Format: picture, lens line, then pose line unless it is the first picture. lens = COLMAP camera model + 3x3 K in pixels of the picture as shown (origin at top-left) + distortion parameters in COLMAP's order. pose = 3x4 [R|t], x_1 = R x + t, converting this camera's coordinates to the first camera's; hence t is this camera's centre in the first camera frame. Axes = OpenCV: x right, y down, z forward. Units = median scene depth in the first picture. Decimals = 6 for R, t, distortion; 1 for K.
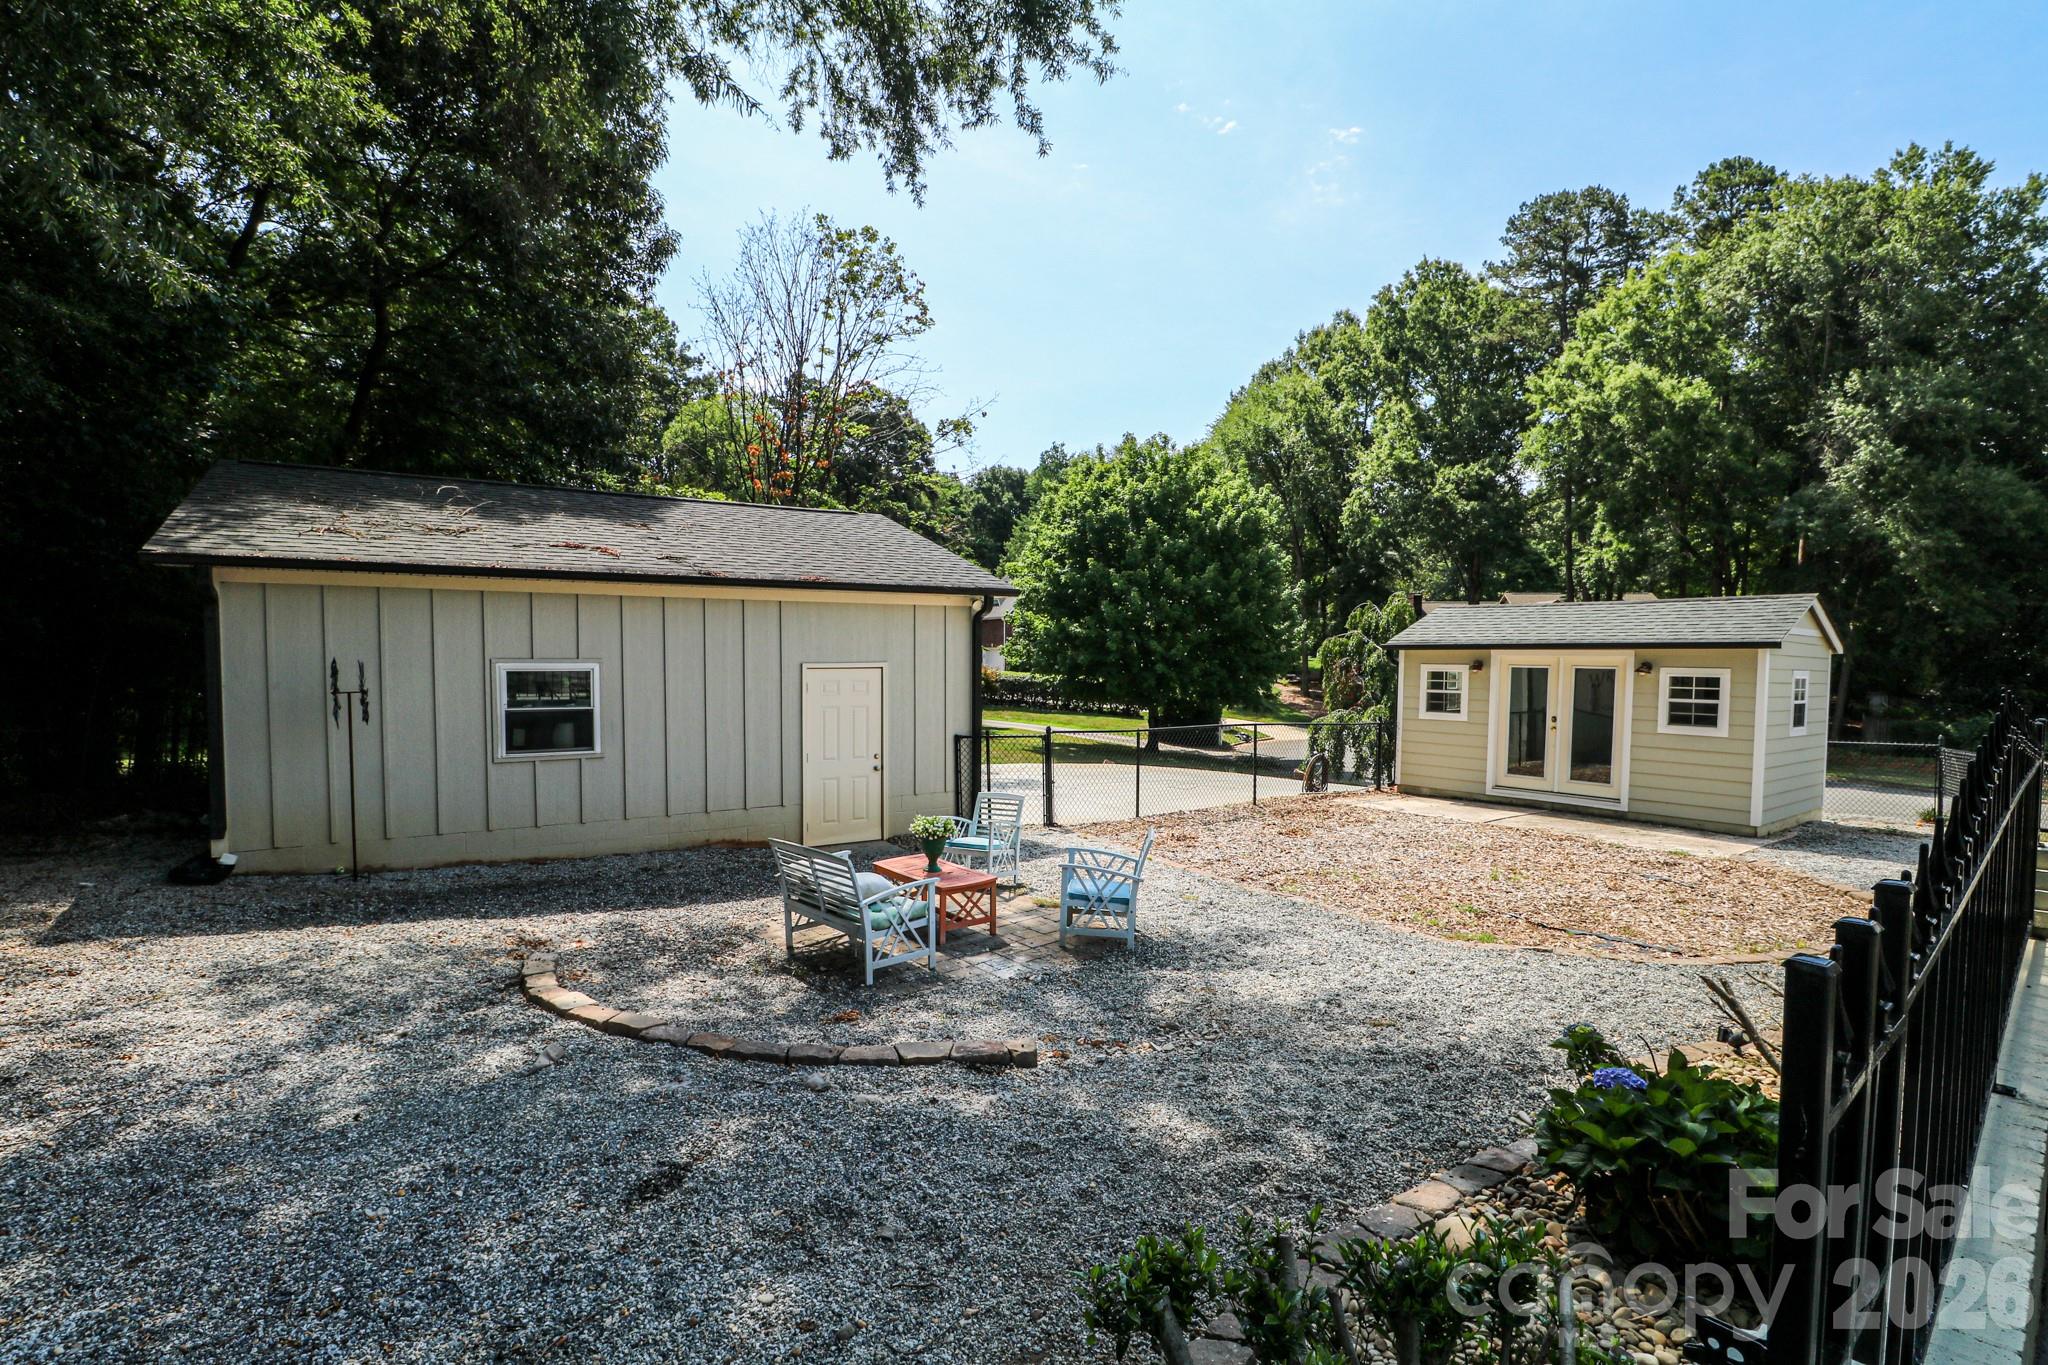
lens RADIAL K [[996.1, 0, 1032.9], [0, 996.1, 697.6], [0, 0, 1]] dist [-0.001737, -0.014329]
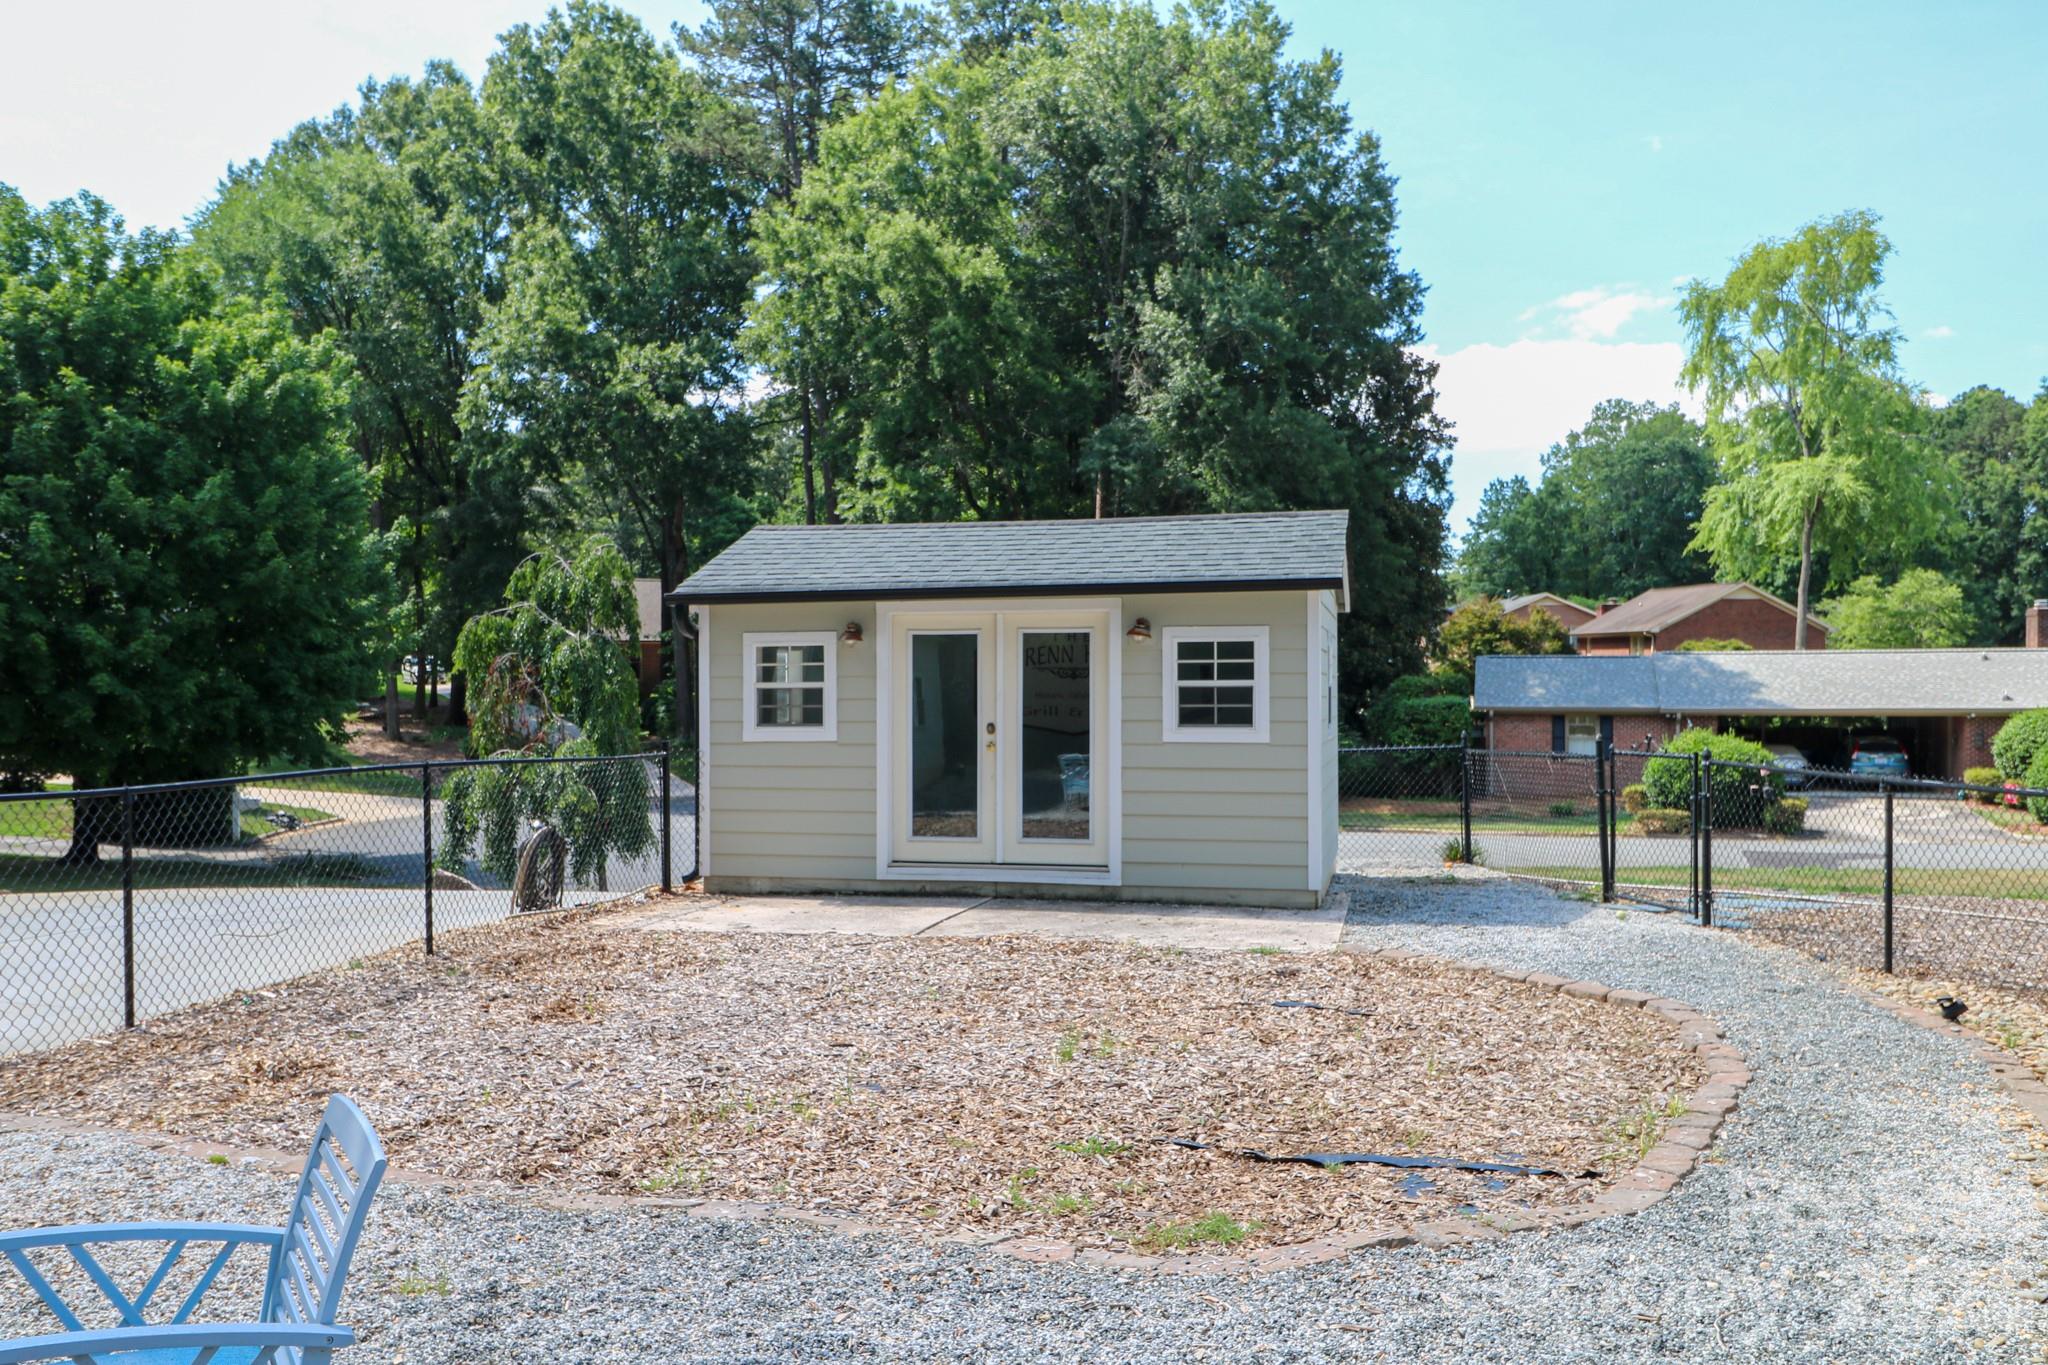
lens RADIAL K [[1612.7, 0, 1020.8], [0, 1612.7, 693.1], [0, 0, 1]] dist [0.002257, 0.008577]
pose [[0.789019, -0.020618, 0.614023, 0.000302], [0.042638, 0.998865, -0.021249, 0.009126], [-0.612888, 0.042946, 0.789002, 0.124495]]
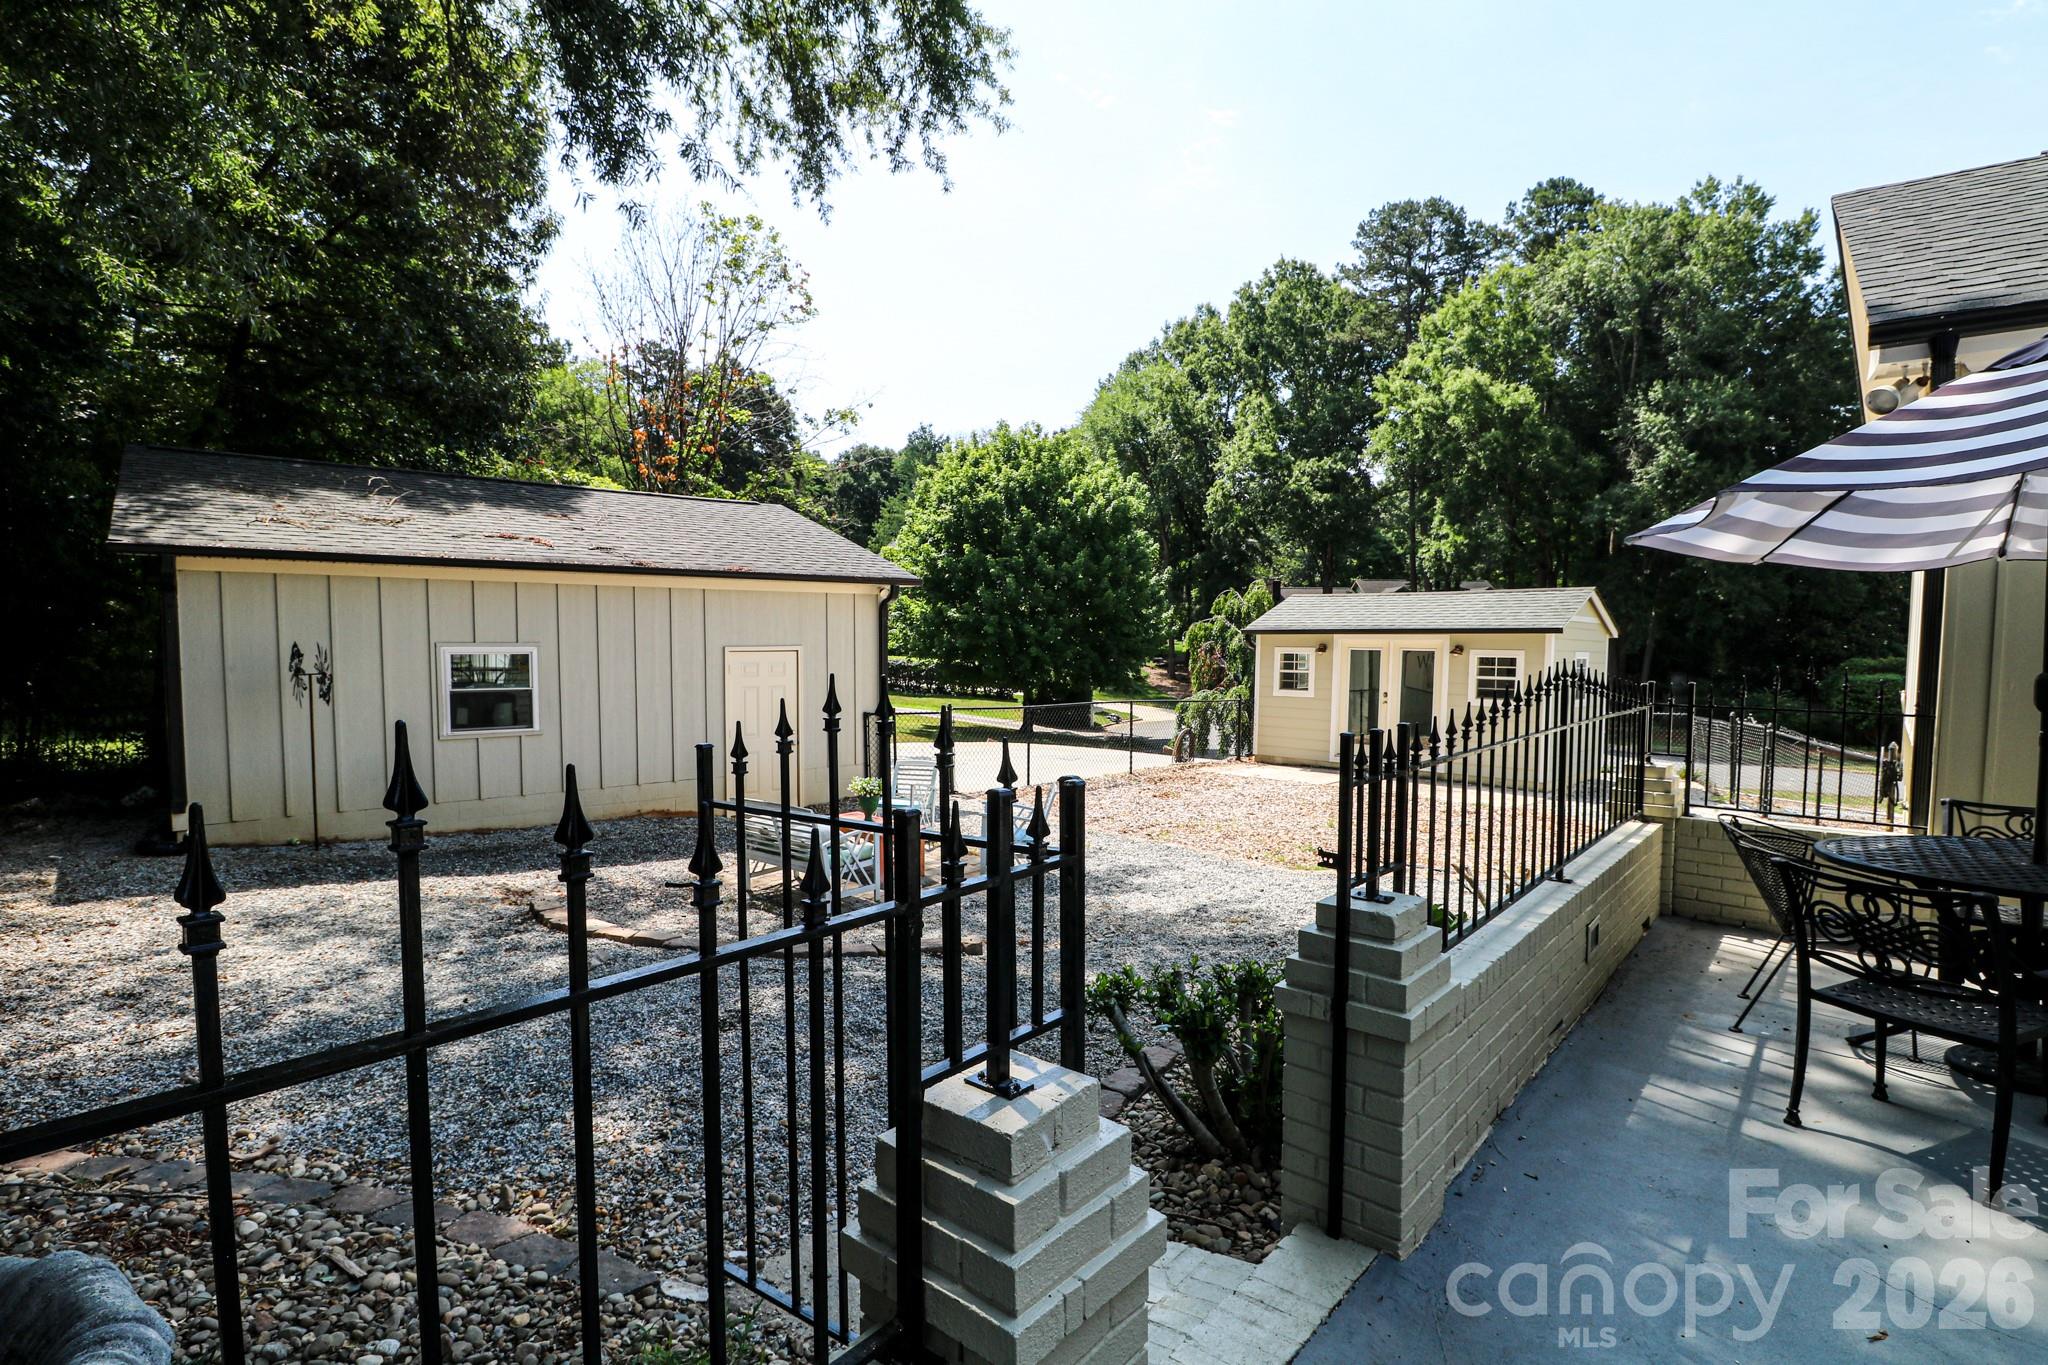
lens RADIAL K [[1028.9, 0, 1036.5], [0, 1028.9, 700.4], [0, 0, 1]] dist [0.001233, -0.018060]
pose [[0.990543, -0.007881, 0.136977, -0.016259], [0.005513, 0.999829, 0.017653, 0.001984], [-0.137092, -0.016731, 0.990417, -0.051505]]
